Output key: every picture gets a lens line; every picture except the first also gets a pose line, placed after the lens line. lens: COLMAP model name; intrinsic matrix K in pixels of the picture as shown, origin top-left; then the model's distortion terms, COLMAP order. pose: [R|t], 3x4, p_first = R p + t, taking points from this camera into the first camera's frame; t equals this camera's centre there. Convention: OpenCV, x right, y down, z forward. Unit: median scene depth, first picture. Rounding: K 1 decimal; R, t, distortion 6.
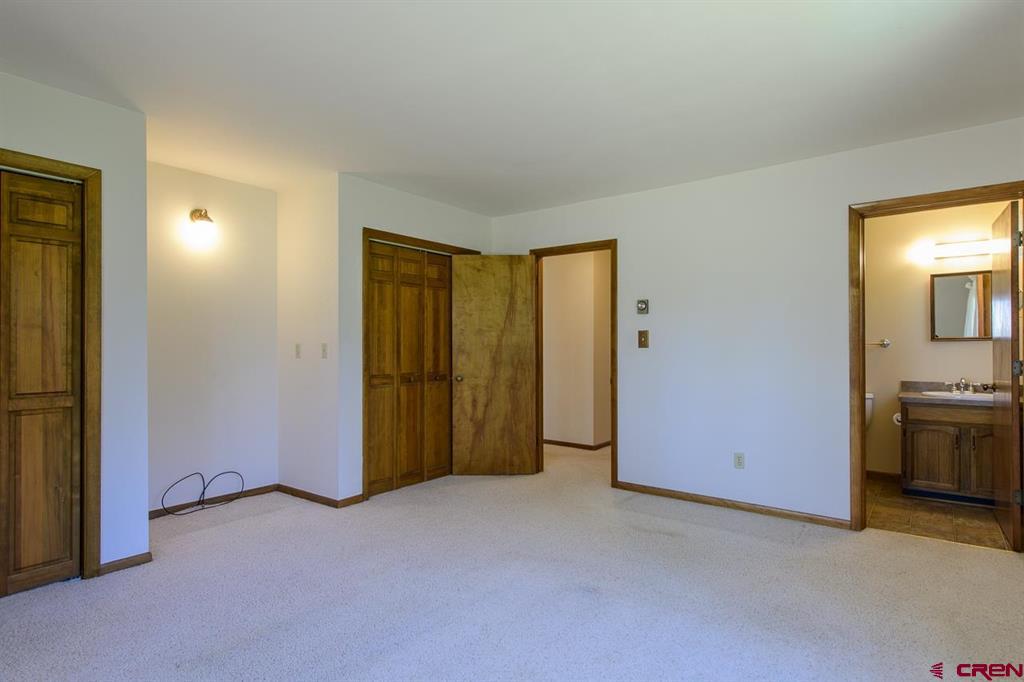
lens RADIAL K [[537.8, 0, 511.7], [0, 537.8, 336.9], [0, 0, 1]] dist [0.003569, -0.001101]
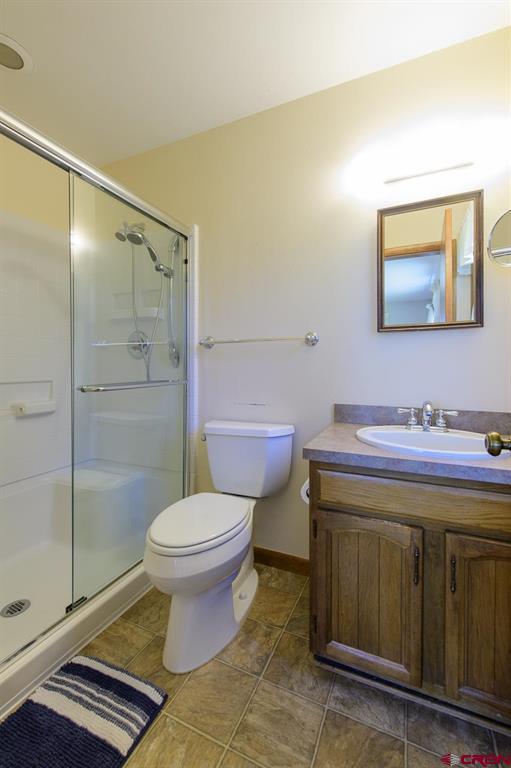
lens RADIAL K [[332.1, 0, 253.6], [0, 332.1, 360.6], [0, 0, 1]] dist [0.011400, -0.000140]
pose [[0.974066, 0.002769, 0.226248, 0.641676], [-0.004644, 0.999959, 0.007754, 0.038504], [-0.226217, -0.008604, 0.974039, 0.774326]]
